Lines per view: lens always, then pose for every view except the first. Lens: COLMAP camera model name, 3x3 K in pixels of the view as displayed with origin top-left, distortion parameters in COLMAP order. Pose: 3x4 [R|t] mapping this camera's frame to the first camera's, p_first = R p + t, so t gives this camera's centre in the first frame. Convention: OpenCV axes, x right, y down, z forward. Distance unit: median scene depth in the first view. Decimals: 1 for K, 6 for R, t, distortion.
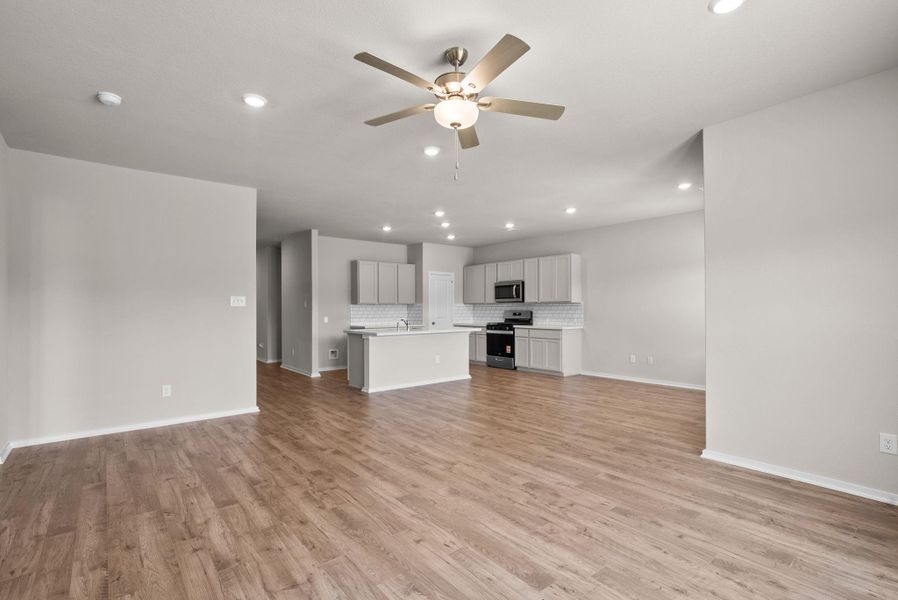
lens RADIAL K [[397.2, 0, 449.0], [0, 397.2, 300.0], [0, 0, 1]] dist [-0.002039, 0.000415]
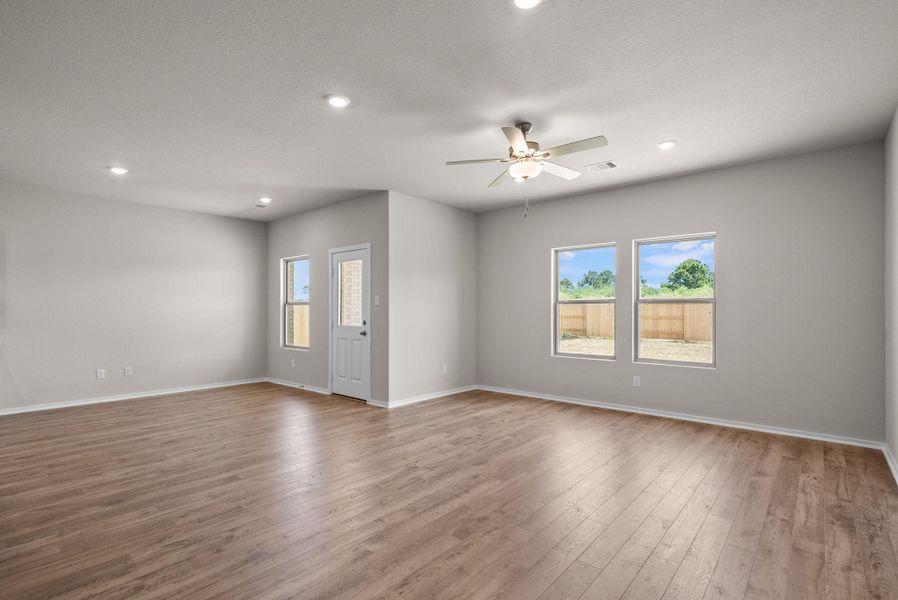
lens RADIAL K [[397.2, 0, 449.0], [0, 397.2, 300.0], [0, 0, 1]] dist [-0.002039, 0.000415]
pose [[-0.098215, 0.028094, 0.994769, -1.048050], [-0.022341, 0.999287, -0.030427, 0.030487], [-0.994914, -0.025213, -0.097517, 1.089682]]
